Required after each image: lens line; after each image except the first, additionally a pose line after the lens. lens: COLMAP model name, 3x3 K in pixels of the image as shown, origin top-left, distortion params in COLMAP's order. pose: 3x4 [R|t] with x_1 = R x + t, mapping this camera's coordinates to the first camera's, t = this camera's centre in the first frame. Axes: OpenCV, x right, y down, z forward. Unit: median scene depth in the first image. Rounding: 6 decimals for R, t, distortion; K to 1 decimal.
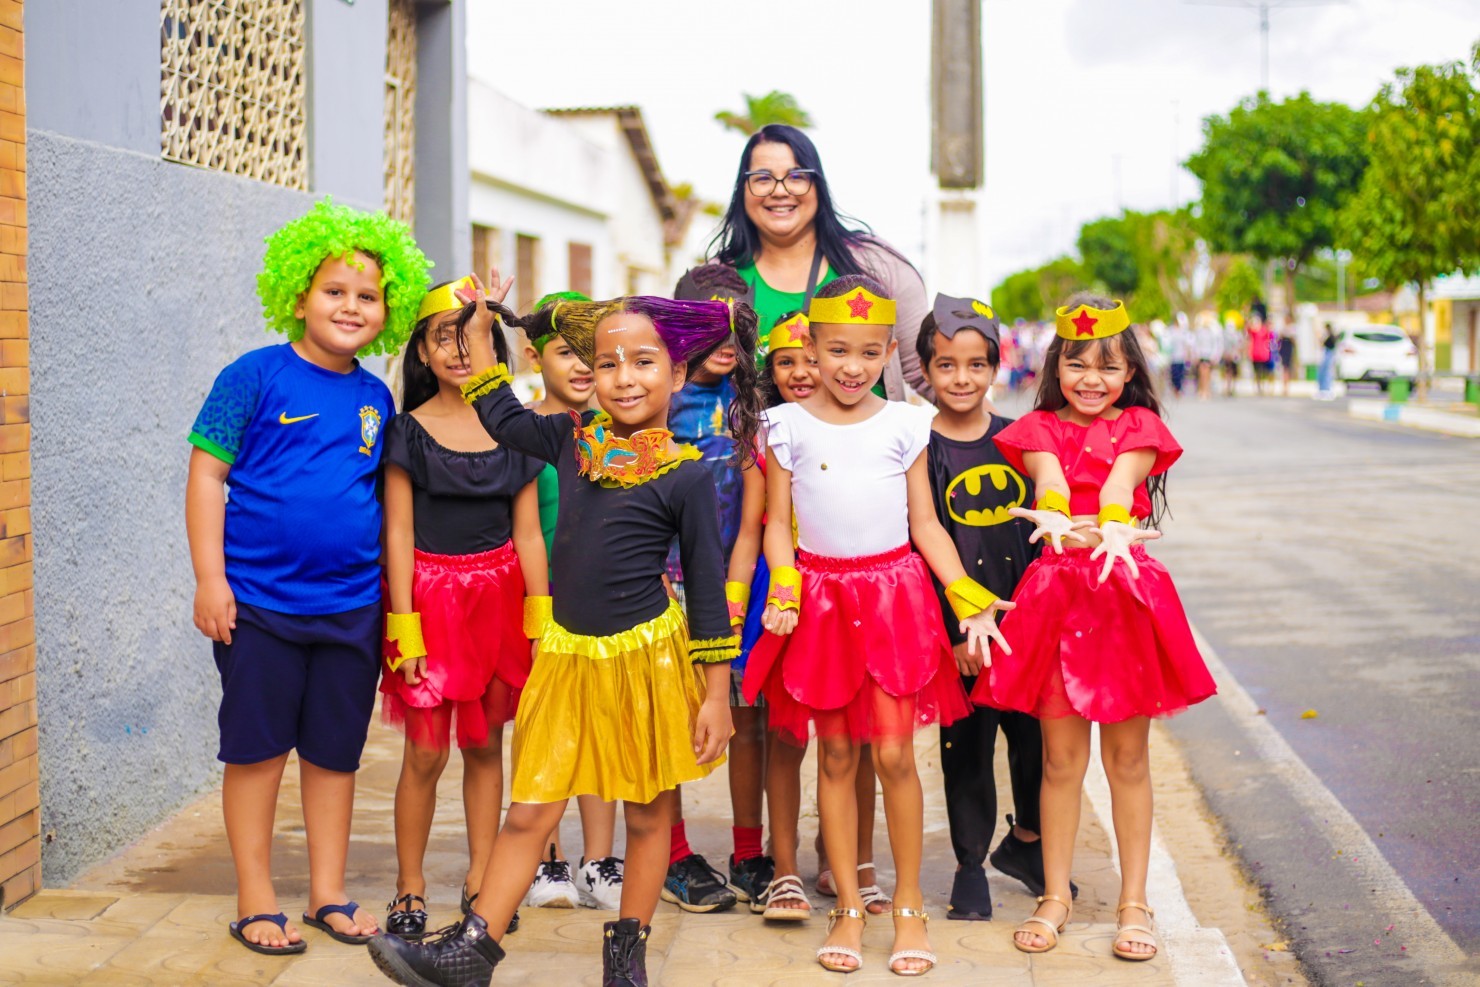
lens RADIAL K [[2670.2, 0, 741.3], [0, 2670.2, 490.9], [0, 0, 1]] dist [0.002590, 0.000000]
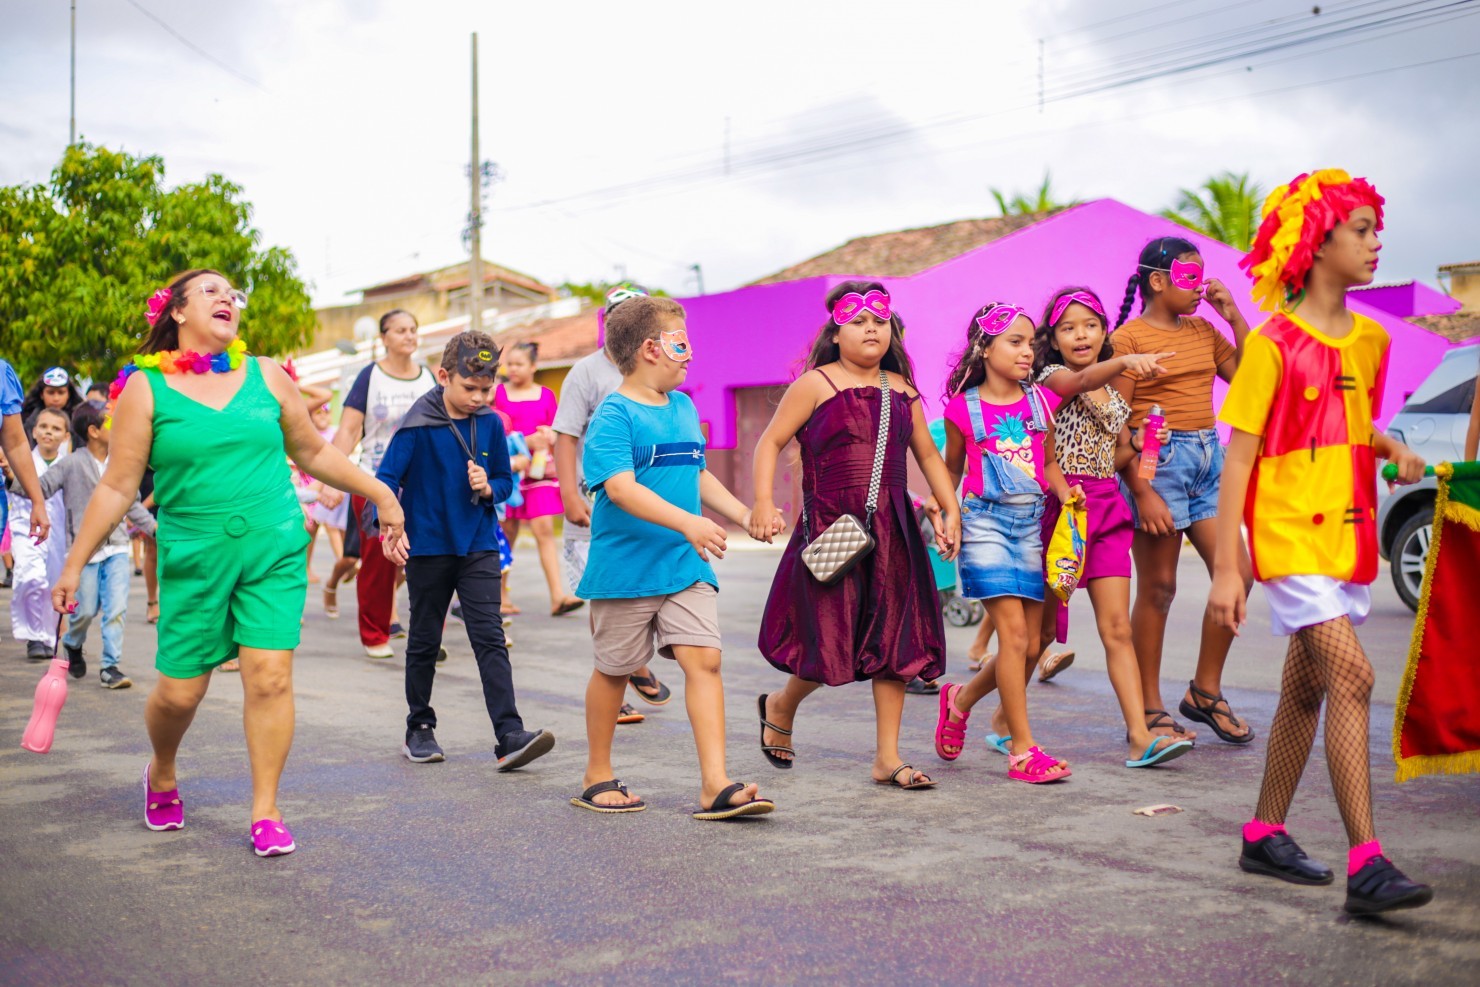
lens RADIAL K [[2063.8, 0, 739.9], [0, 2063.8, 505.8], [0, 0, 1]] dist [-0.102930, 0.000000]
pose [[0.812426, -0.007800, 0.583013, 0.038284], [0.044824, 0.997787, -0.049113, 0.007715], [-0.581339, 0.066034, 0.810977, 0.244502]]
